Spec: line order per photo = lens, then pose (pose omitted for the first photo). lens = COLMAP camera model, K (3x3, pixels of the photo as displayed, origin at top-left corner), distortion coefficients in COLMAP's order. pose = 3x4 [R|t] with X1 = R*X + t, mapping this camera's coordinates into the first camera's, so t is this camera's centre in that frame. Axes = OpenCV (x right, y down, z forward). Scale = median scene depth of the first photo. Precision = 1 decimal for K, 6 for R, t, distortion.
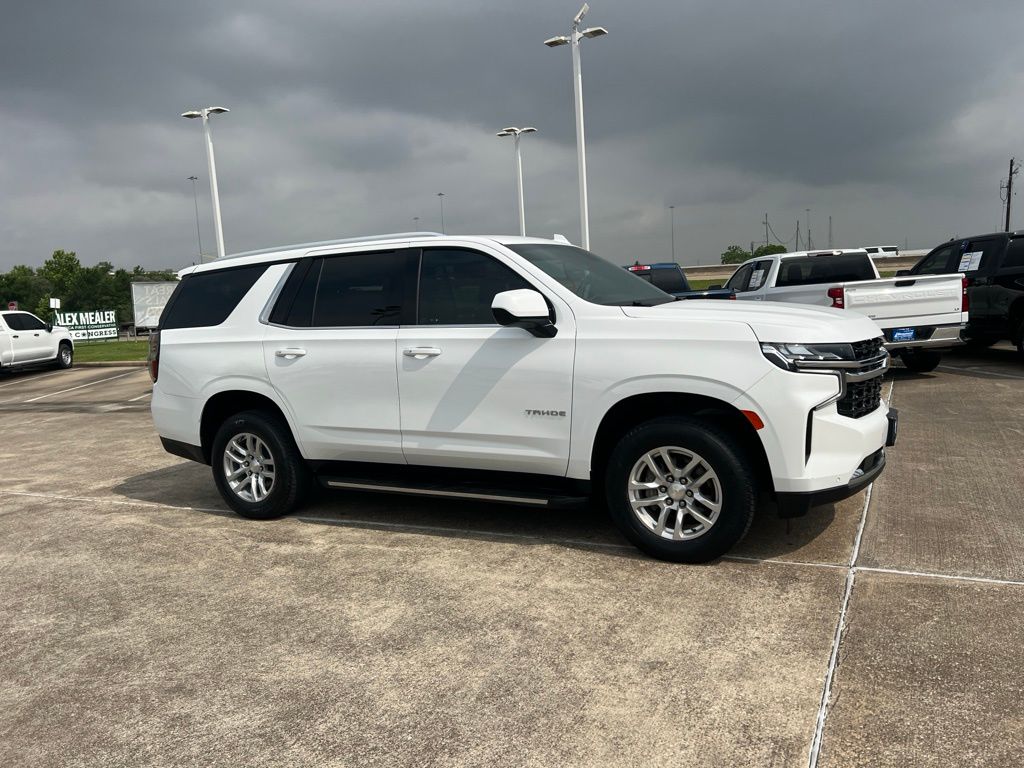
lens RADIAL K [[770.6, 0, 528.0], [0, 770.6, 380.3], [0, 0, 1]] dist [0.041822, -0.046169]
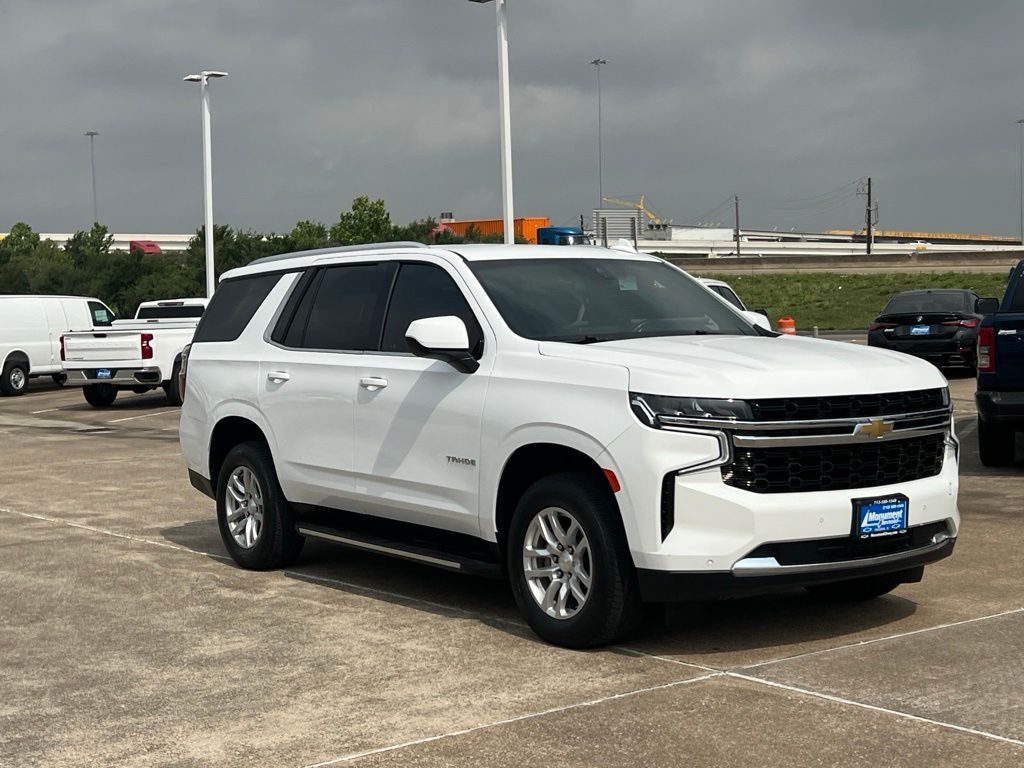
lens RADIAL K [[1544.0, 0, 514.5], [0, 1544.0, 384.9], [0, 0, 1]] dist [0.106750, 0.000000]
pose [[0.895228, 0.055939, -0.442084, 0.854198], [-0.073650, 0.997019, -0.022985, -0.006873], [0.439480, 0.053136, 0.896679, -0.539172]]
